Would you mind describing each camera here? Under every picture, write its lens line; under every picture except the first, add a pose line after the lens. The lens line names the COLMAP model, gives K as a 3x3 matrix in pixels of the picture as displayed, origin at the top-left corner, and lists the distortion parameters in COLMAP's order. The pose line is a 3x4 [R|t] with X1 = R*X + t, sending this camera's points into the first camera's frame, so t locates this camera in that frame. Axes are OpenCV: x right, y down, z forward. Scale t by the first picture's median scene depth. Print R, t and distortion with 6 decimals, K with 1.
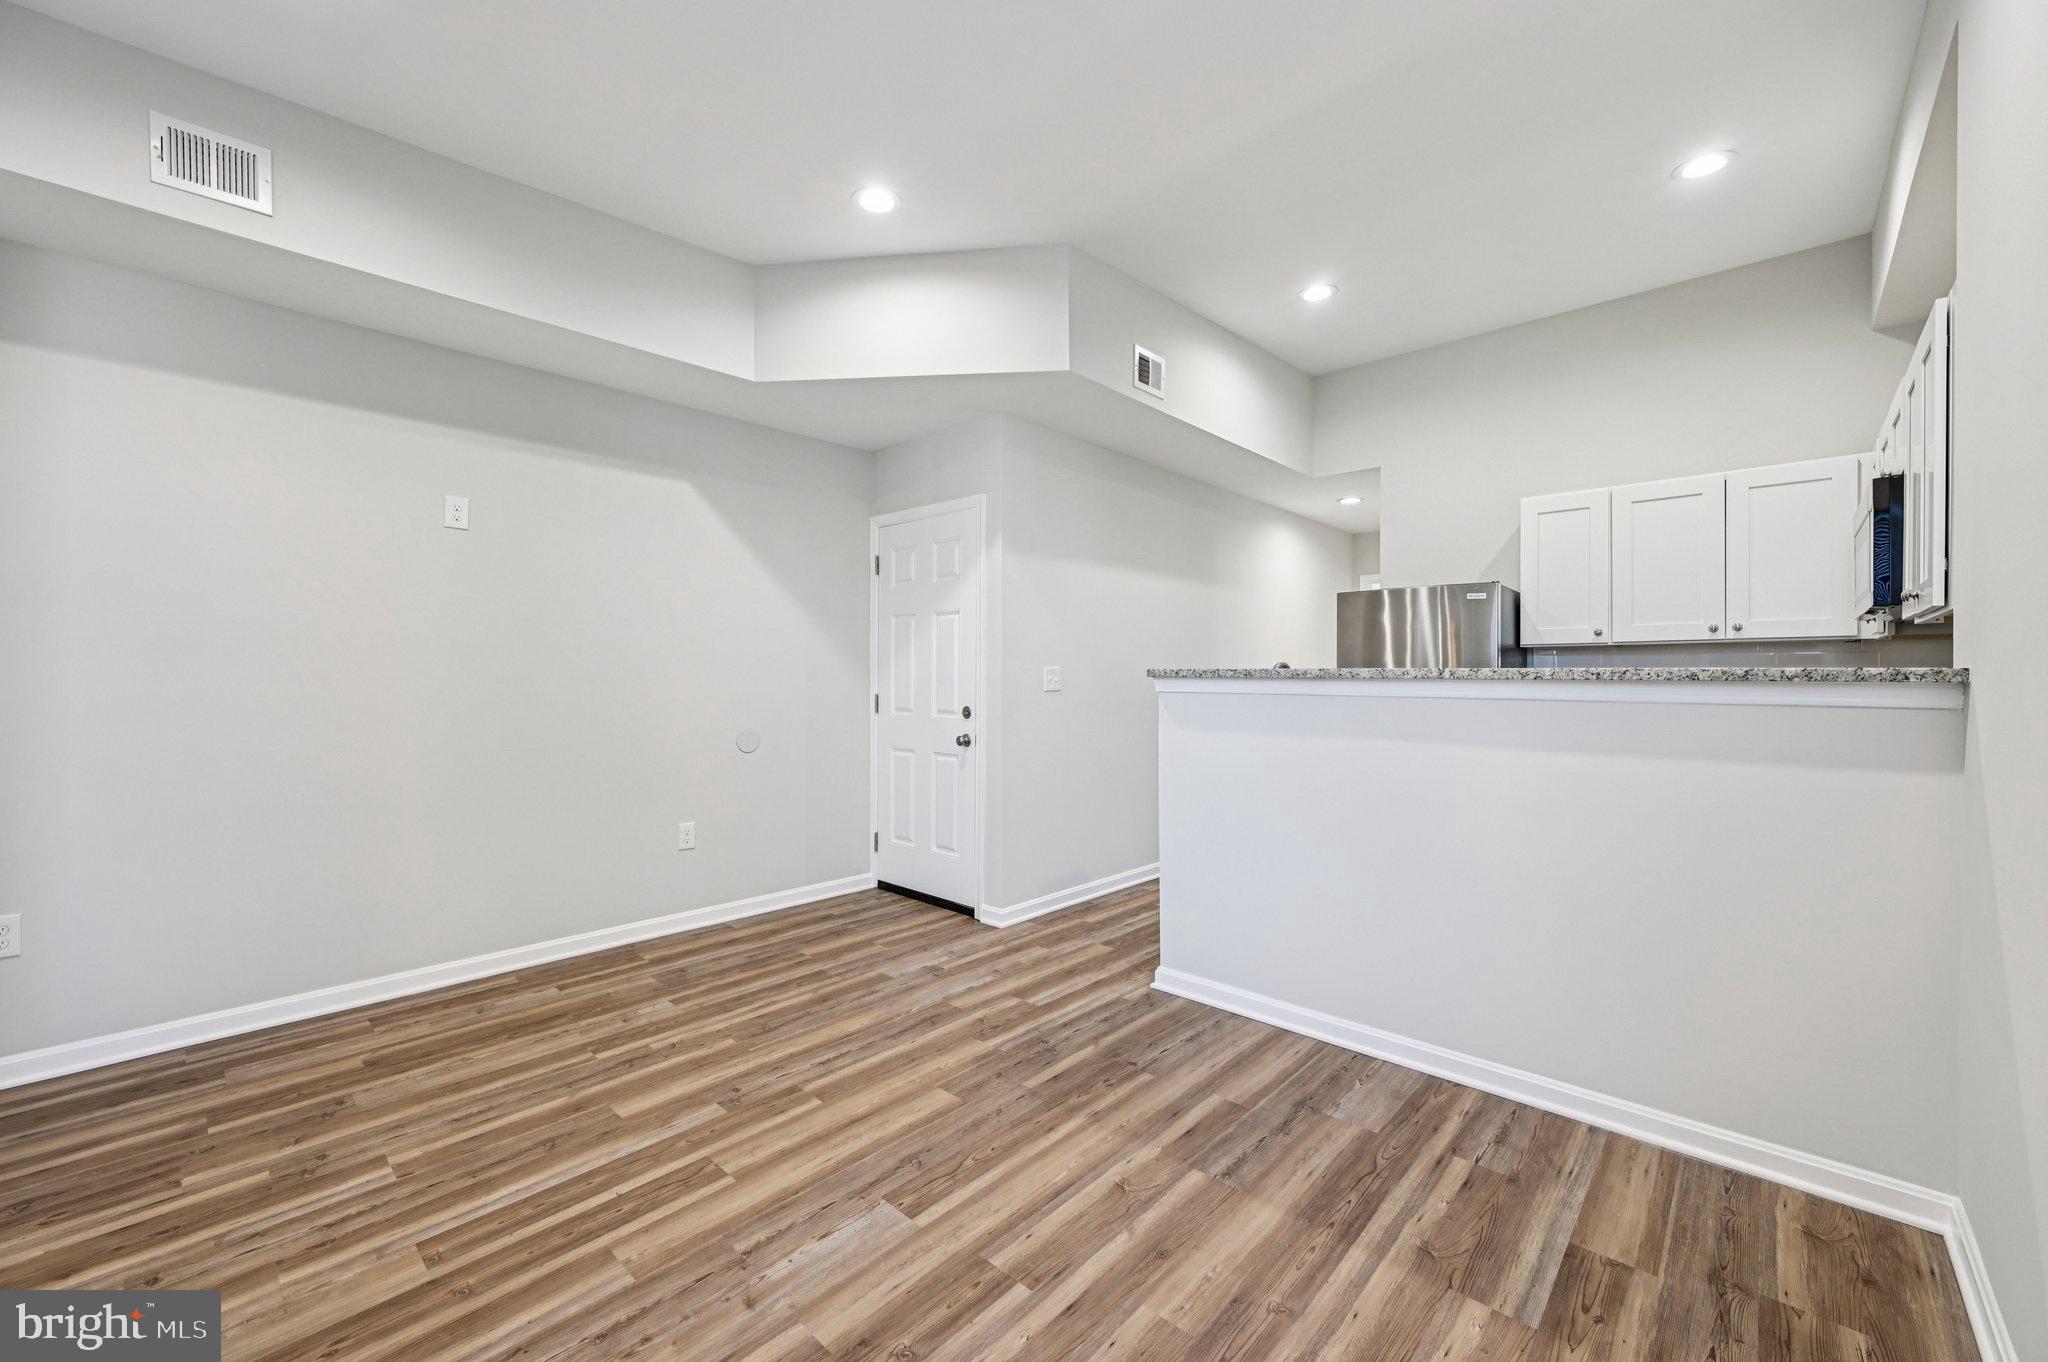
lens RADIAL K [[805.0, 0, 1034.2], [0, 805.0, 700.3], [0, 0, 1]] dist [-0.004997, 0.001511]
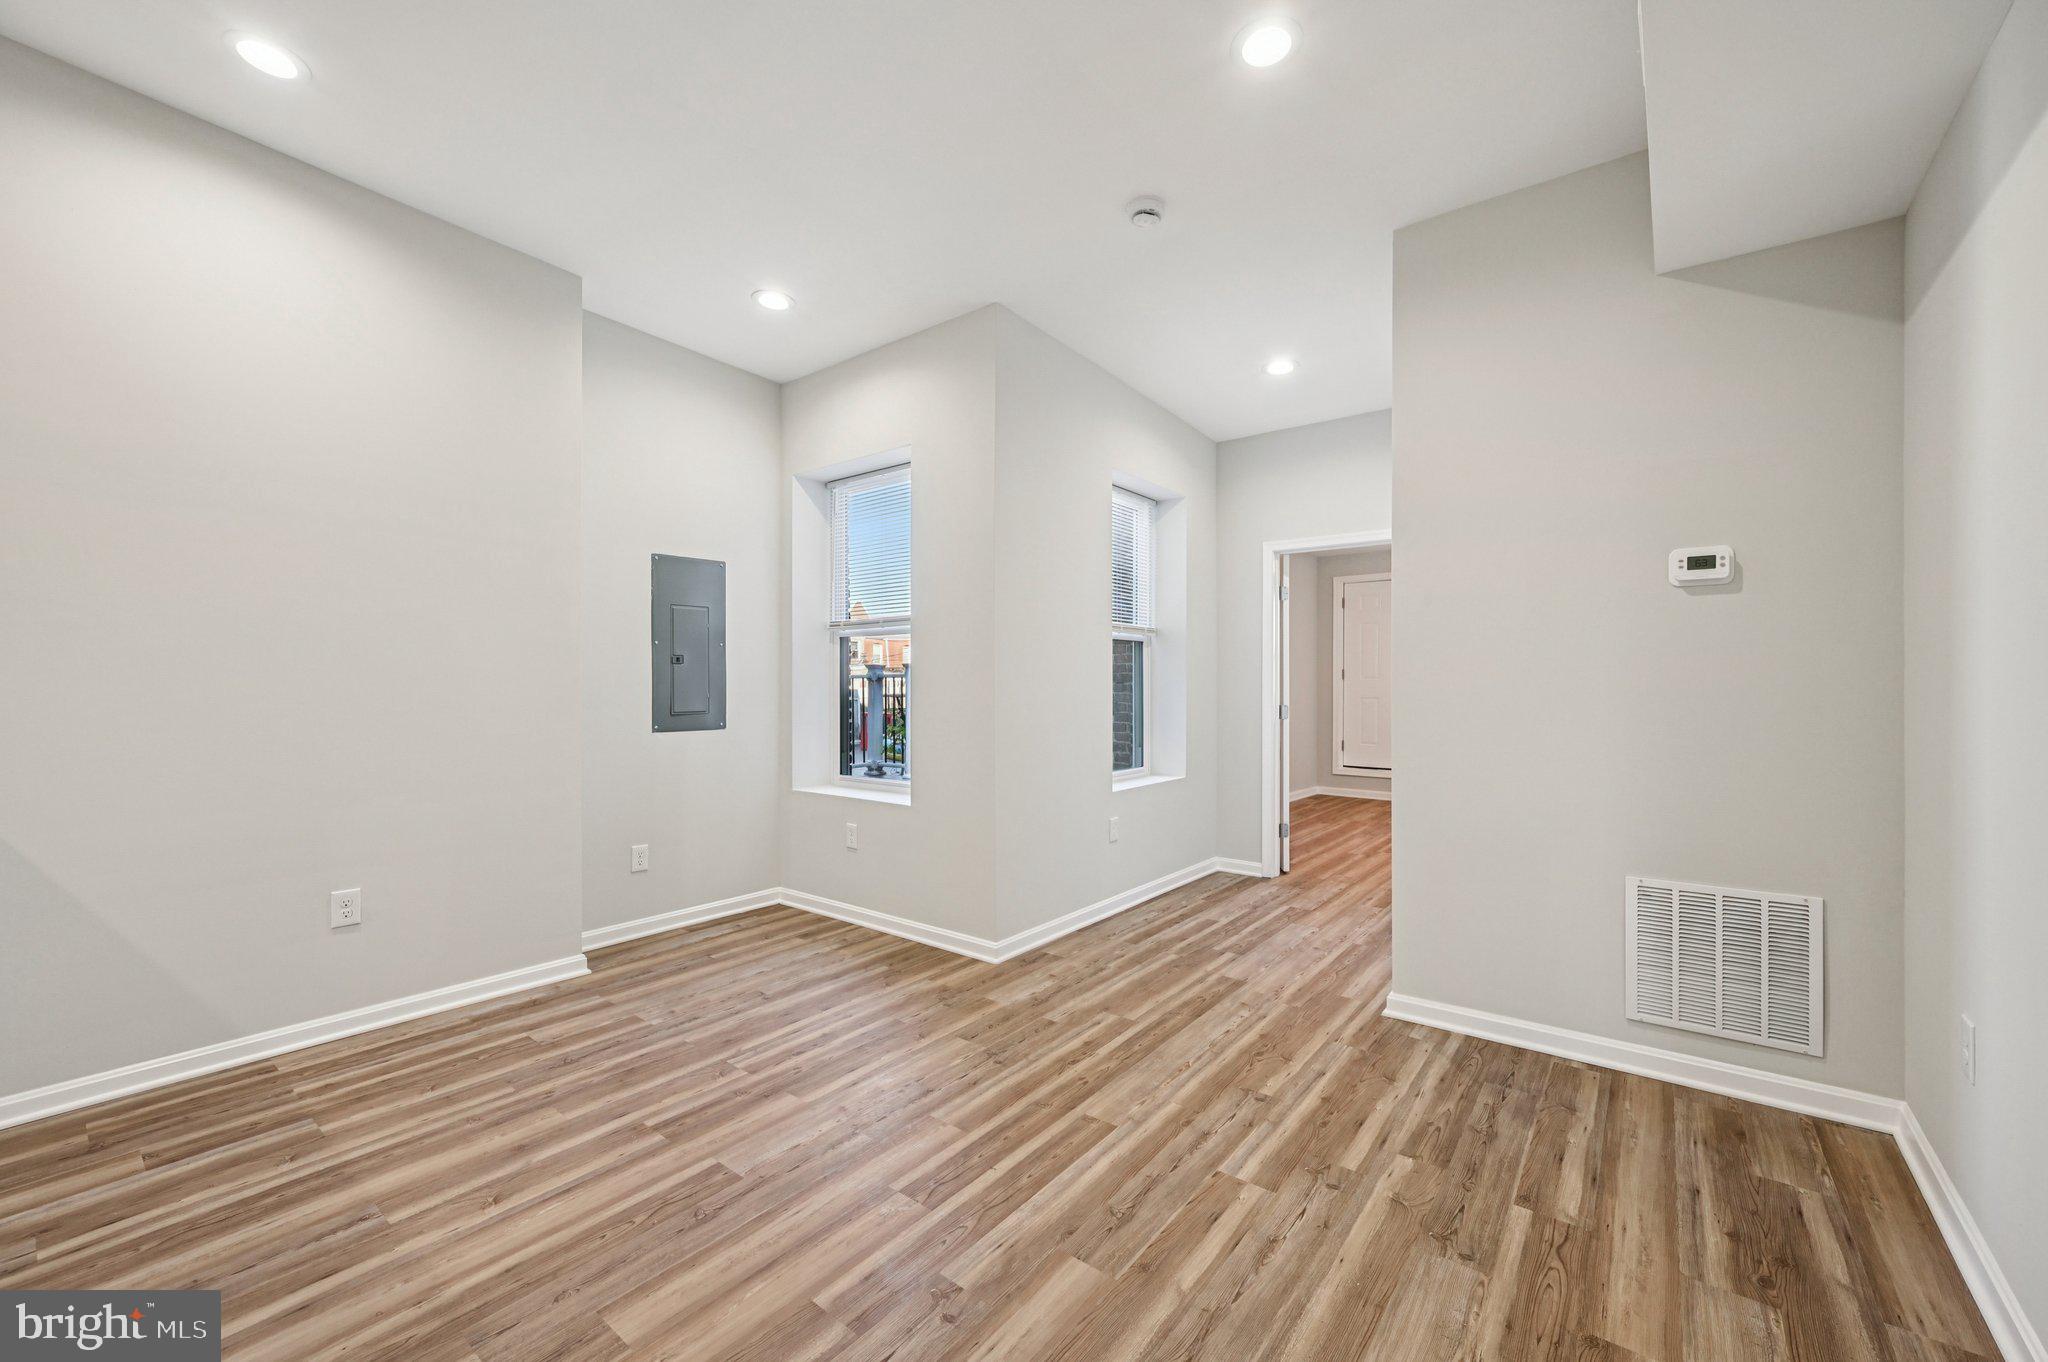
lens RADIAL K [[805.0, 0, 1026.2], [0, 805.0, 686.6], [0, 0, 1]] dist [-0.004997, 0.001511]
pose [[-0.997273, 0.000402, -0.073795, -0.378450], [-0.002215, 0.999372, 0.035369, -0.053069], [0.073762, 0.035436, -0.996646, 1.608683]]
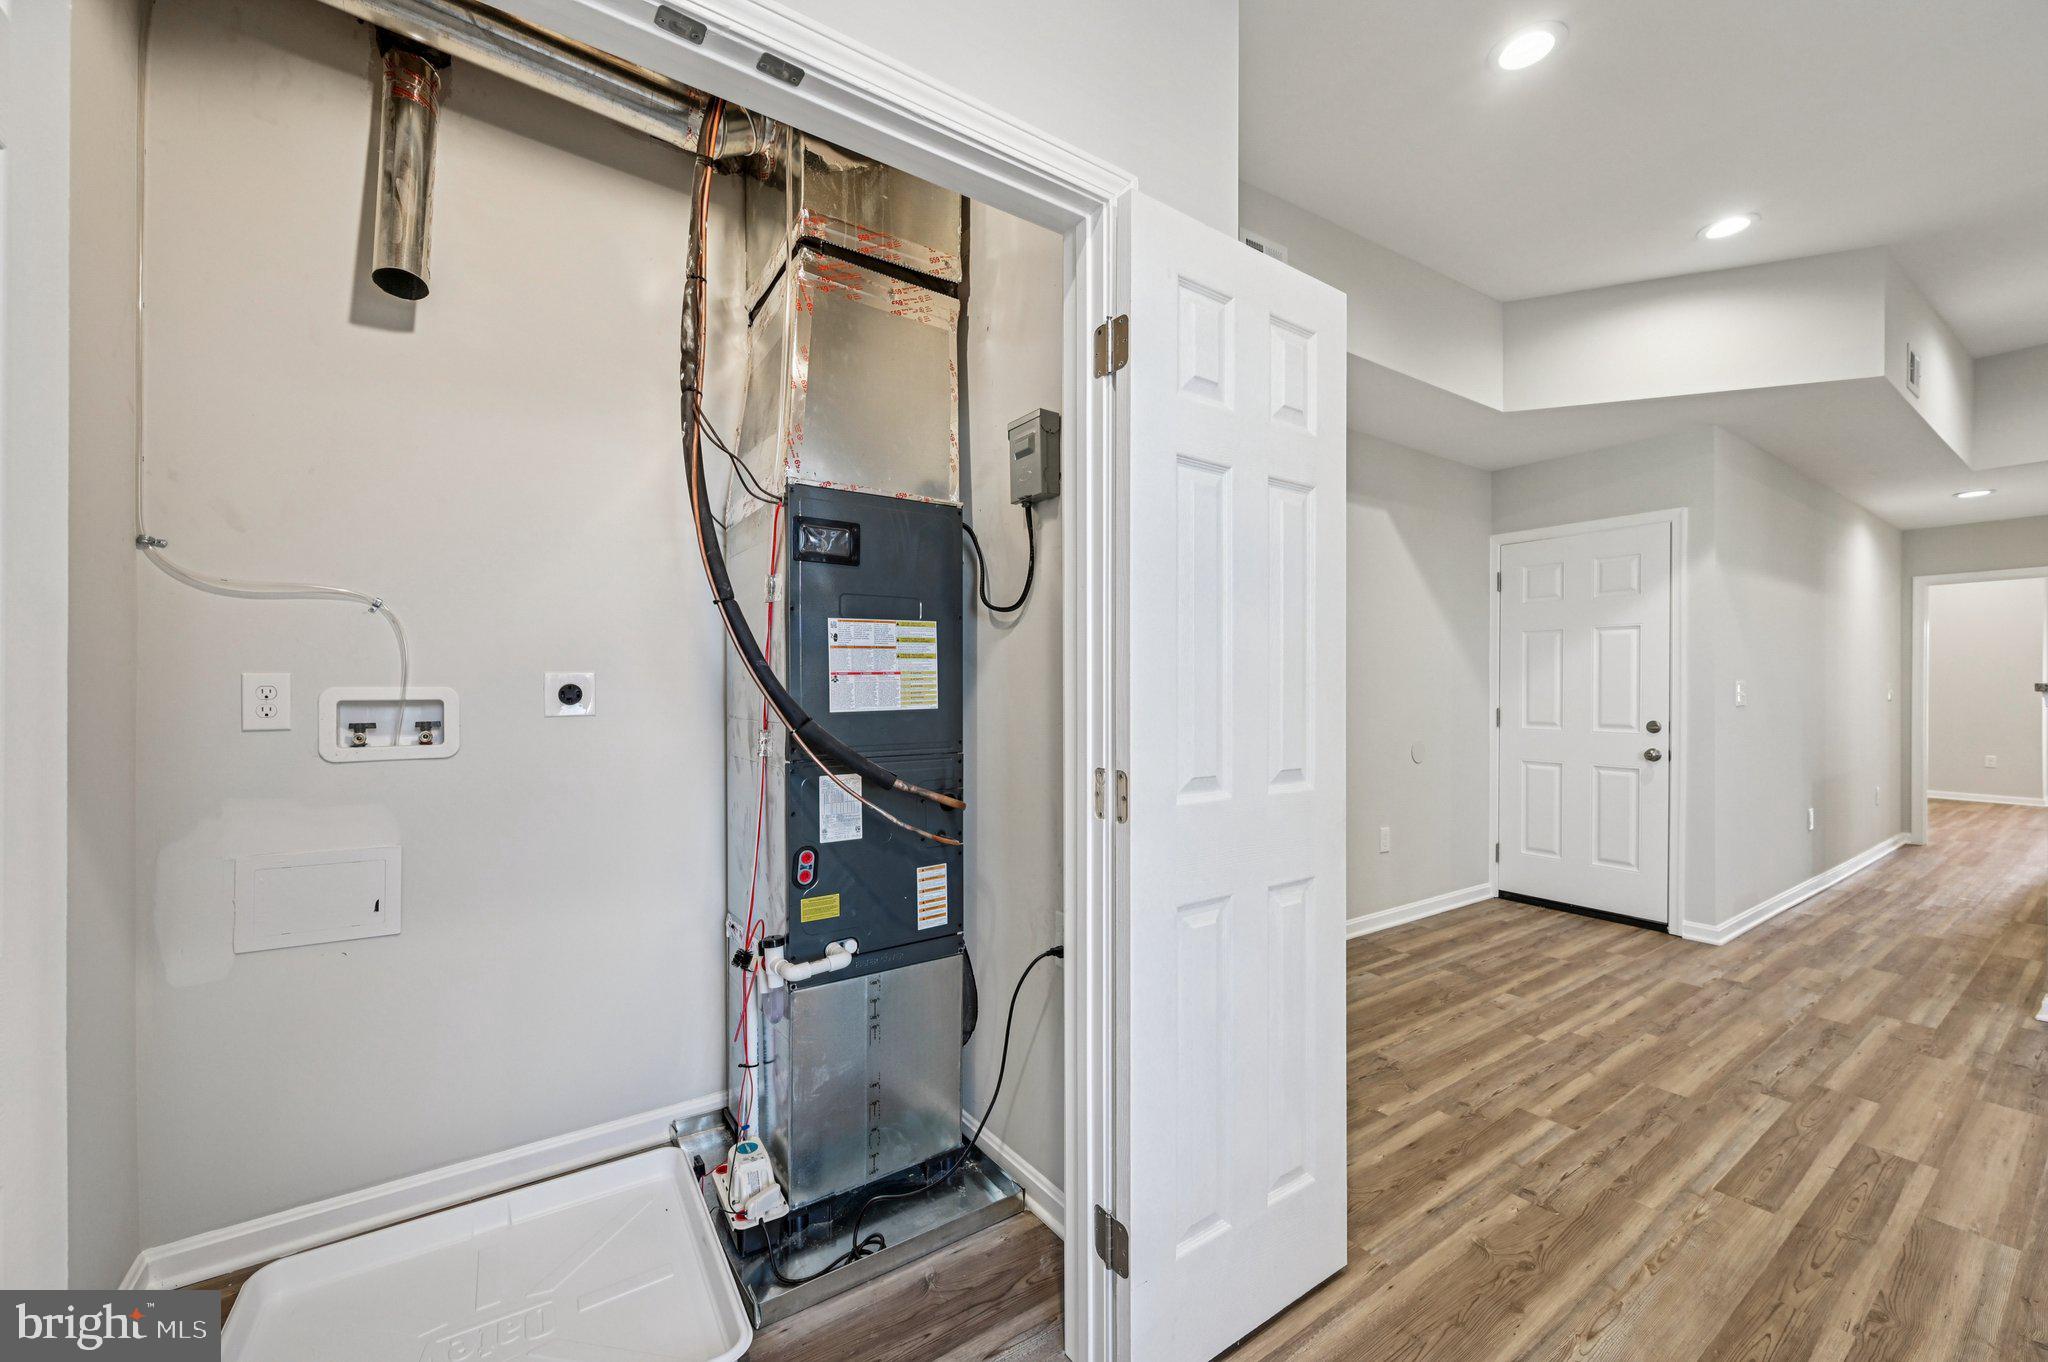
lens RADIAL K [[805.0, 0, 1027.5], [0, 805.0, 694.2], [0, 0, 1]] dist [-0.004997, 0.001511]
pose [[0.975552, 0.000306, -0.219766, -1.050069], [-0.005568, 0.999712, -0.023325, 0.006054], [0.219696, 0.023978, 0.975274, -0.241503]]
